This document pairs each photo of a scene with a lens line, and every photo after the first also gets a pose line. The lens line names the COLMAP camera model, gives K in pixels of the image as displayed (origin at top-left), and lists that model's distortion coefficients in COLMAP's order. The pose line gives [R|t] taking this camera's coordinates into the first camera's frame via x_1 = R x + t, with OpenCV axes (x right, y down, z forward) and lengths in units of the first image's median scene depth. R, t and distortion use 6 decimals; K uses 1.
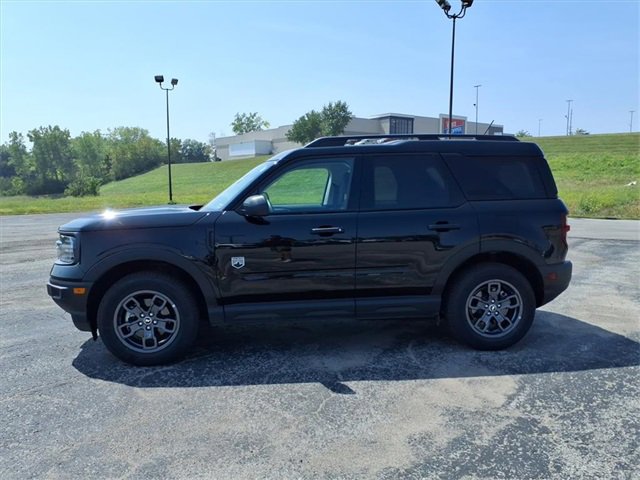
lens RADIAL K [[515.6, 0, 319.3], [0, 515.6, 243.9], [0, 0, 1]] dist [0.038805, -0.055504]
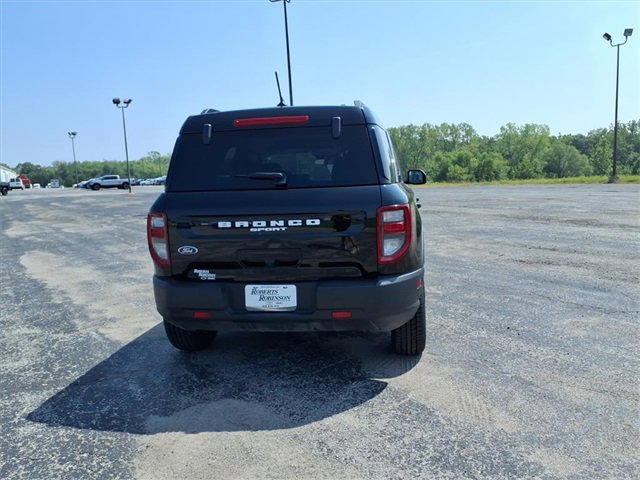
lens RADIAL K [[518.9, 0, 319.4], [0, 518.9, 239.2], [0, 0, 1]] dist [0.036893, -0.057468]
pose [[-0.253080, 0.145300, -0.956472, 1.266653], [-0.068163, 0.983522, 0.167445, -0.180306], [0.965041, 0.107573, -0.239006, 1.570529]]
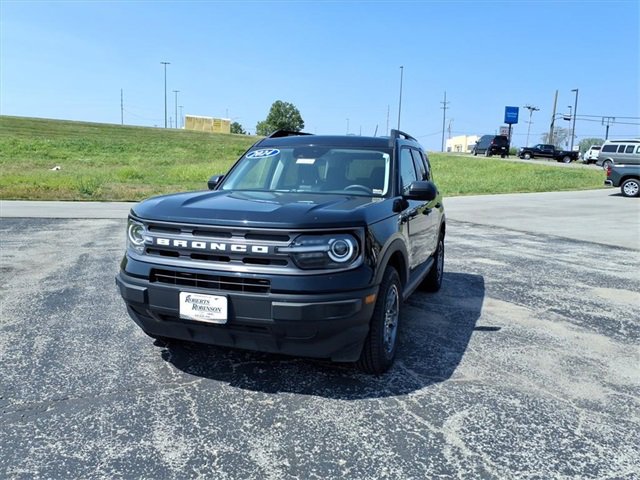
lens RADIAL K [[518.9, 0, 319.4], [0, 518.9, 239.2], [0, 0, 1]] dist [0.036893, -0.057468]
pose [[0.441083, -0.087694, 0.893172, -1.185242], [0.068872, 0.995587, 0.063738, -0.056551], [-0.894820, 0.033400, 0.445176, 0.700972]]
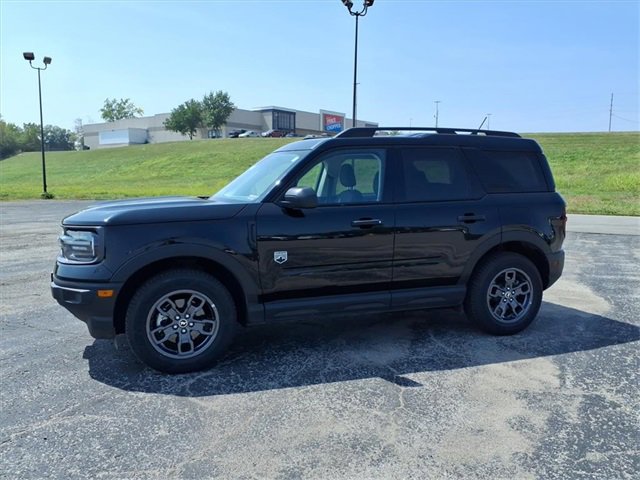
lens RADIAL K [[516.6, 0, 317.8], [0, 516.6, 249.2], [0, 0, 1]] dist [0.027975, -0.043540]
pose [[0.973696, -0.017934, 0.227146, -0.306192], [0.012736, 0.999623, 0.024331, -0.000904], [-0.227496, -0.020798, 0.973557, 0.064668]]
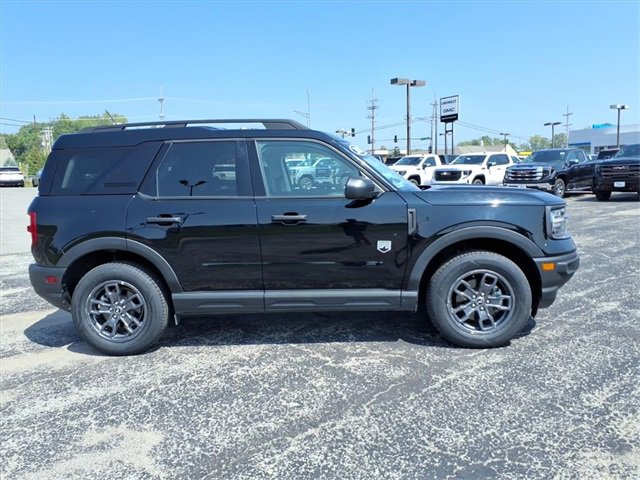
lens RADIAL K [[511.9, 0, 319.8], [0, 511.9, 257.7], [0, 0, 1]] dist [0.036519, -0.055519]
pose [[-0.984643, 0.020784, 0.173339, -0.256301], [0.067701, 0.960650, 0.269385, -0.257817], [-0.160919, 0.276983, -0.947304, 2.387706]]
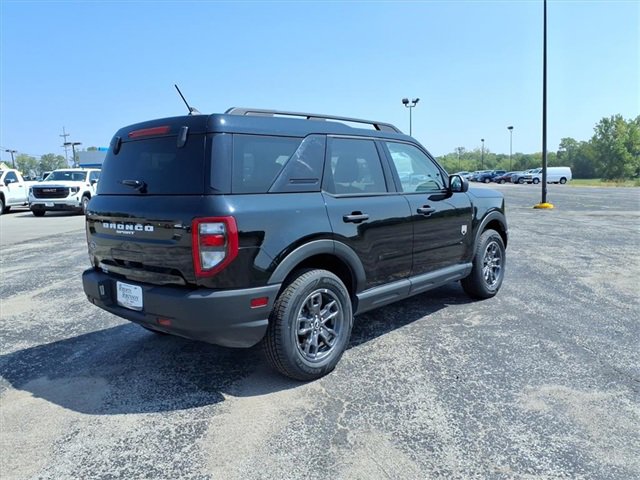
lens RADIAL K [[511.9, 0, 319.8], [0, 511.9, 257.7], [0, 0, 1]] dist [0.036519, -0.055519]
pose [[-0.735888, 0.135275, -0.663452, 0.864741], [-0.041193, 0.969081, 0.243282, -0.234726], [0.675849, 0.206358, -0.707563, 2.117687]]
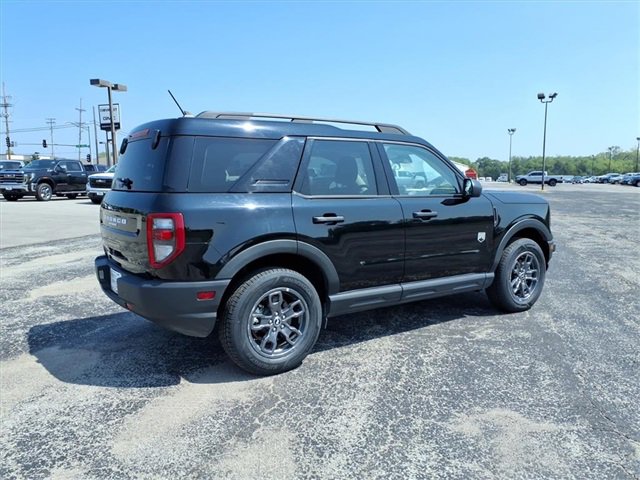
lens RADIAL K [[511.9, 0, 319.8], [0, 511.9, 257.7], [0, 0, 1]] dist [0.036519, -0.055519]
pose [[-0.880911, 0.089496, -0.464743, 0.647427], [-0.037657, 0.965591, 0.257323, -0.253803], [0.471782, 0.244180, -0.847230, 2.286281]]
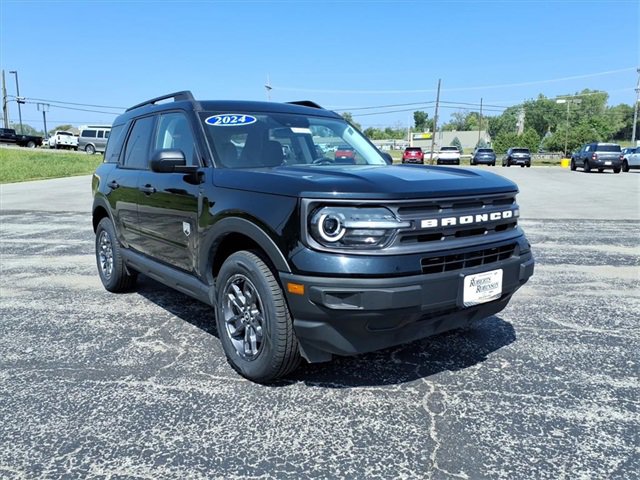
lens RADIAL K [[518.9, 0, 319.4], [0, 518.9, 239.2], [0, 0, 1]] dist [0.036893, -0.057468]
pose [[-0.511775, -0.103589, 0.852852, -1.057358], [0.114521, 0.975619, 0.187221, -0.135340], [-0.851453, 0.193484, -0.487434, 1.706122]]
